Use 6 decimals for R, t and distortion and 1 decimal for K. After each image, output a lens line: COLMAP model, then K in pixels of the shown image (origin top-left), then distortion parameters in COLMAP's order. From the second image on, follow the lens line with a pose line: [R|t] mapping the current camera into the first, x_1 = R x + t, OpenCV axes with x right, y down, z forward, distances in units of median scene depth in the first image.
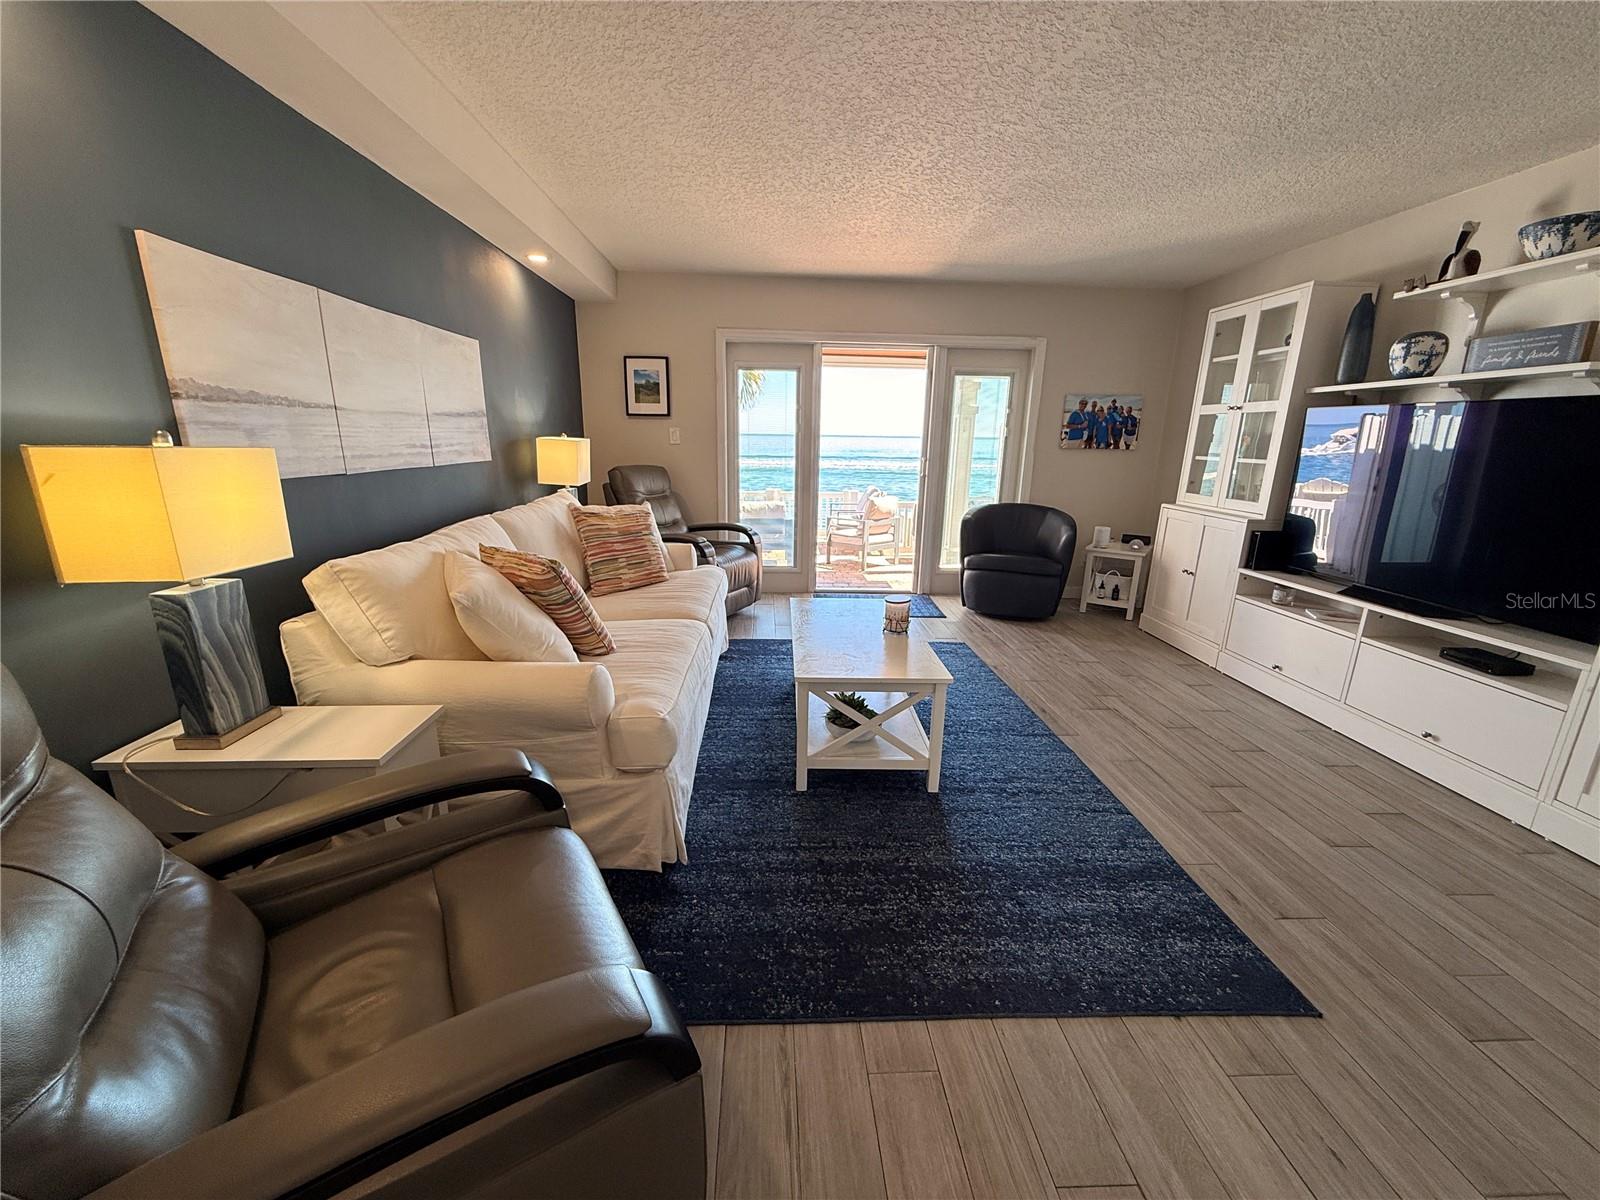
lens RADIAL K [[637.0, 0, 796.8], [0, 637.0, 601.1], [0, 0, 1]] dist [-0.001070, -0.000090]
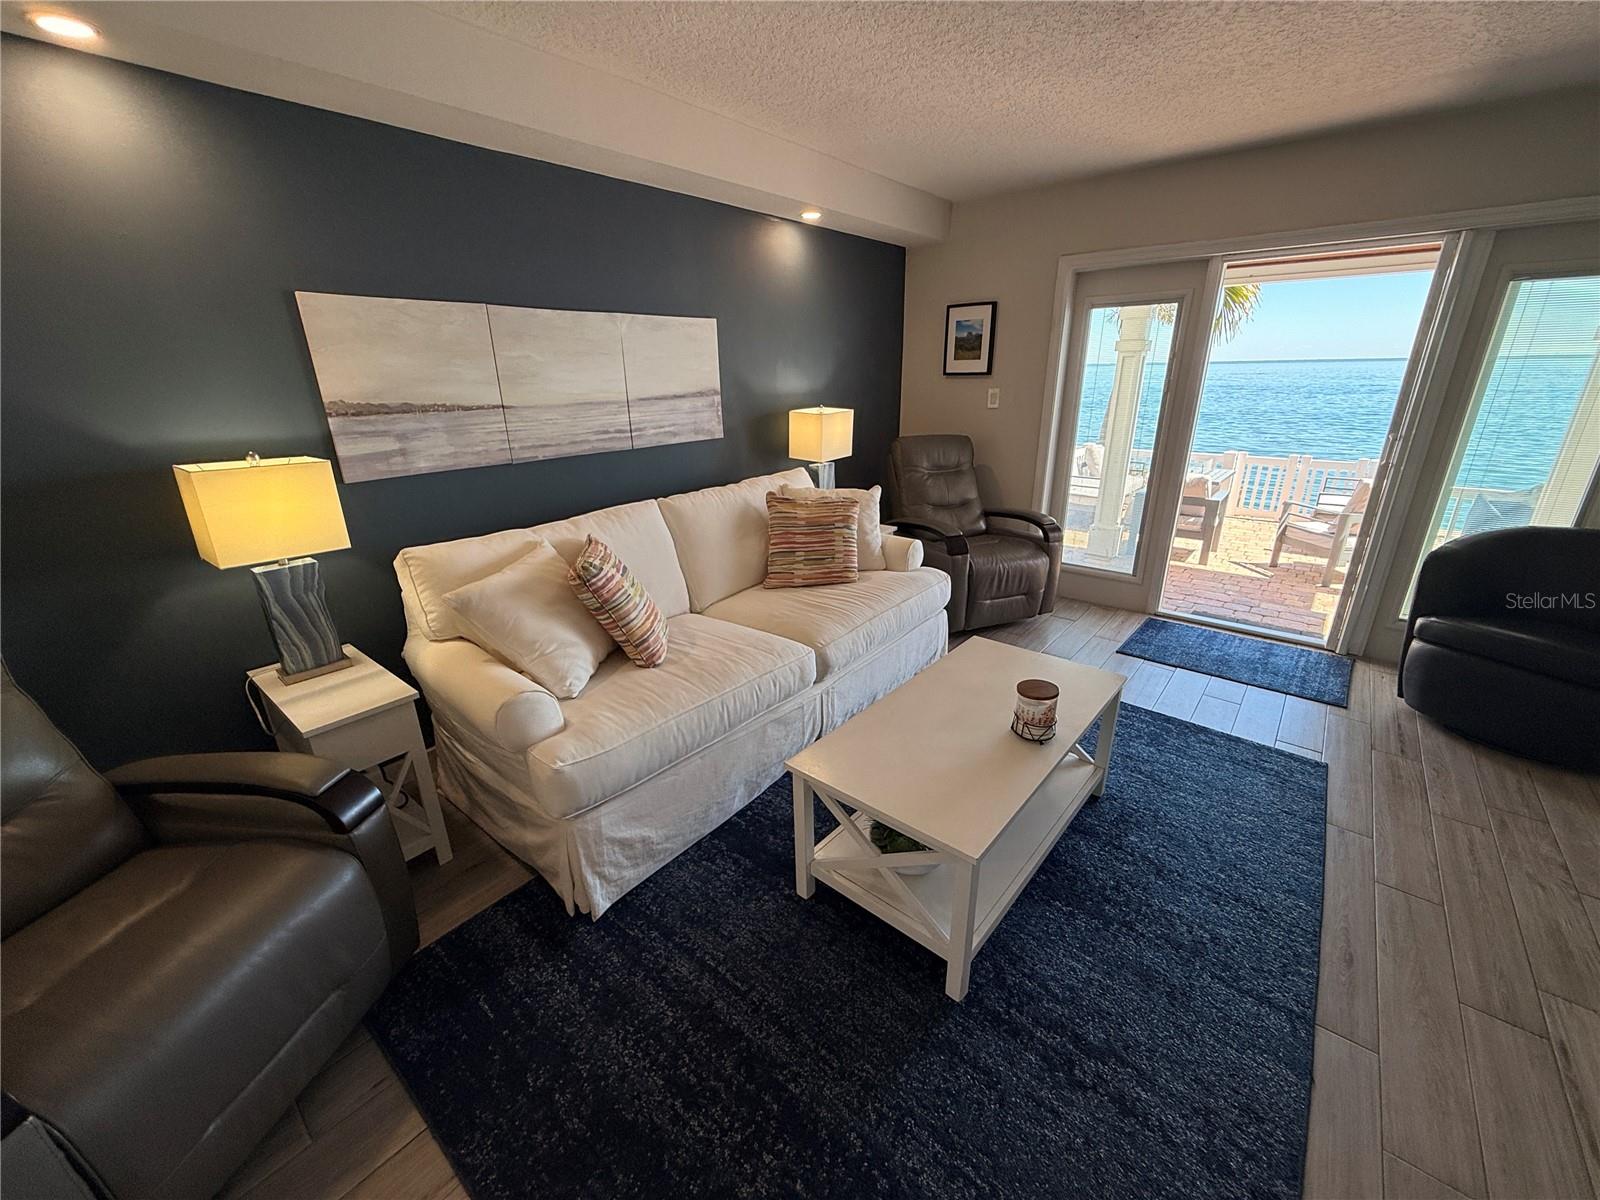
lens RADIAL K [[637.0, 0, 795.1], [0, 637.0, 601.4], [0, 0, 1]] dist [-0.001070, -0.000090]
pose [[0.737806, 0.203488, -0.643610, 0.294164], [-0.141954, 0.978931, 0.146775, -0.118217], [0.659917, -0.016929, 0.751147, 0.274349]]
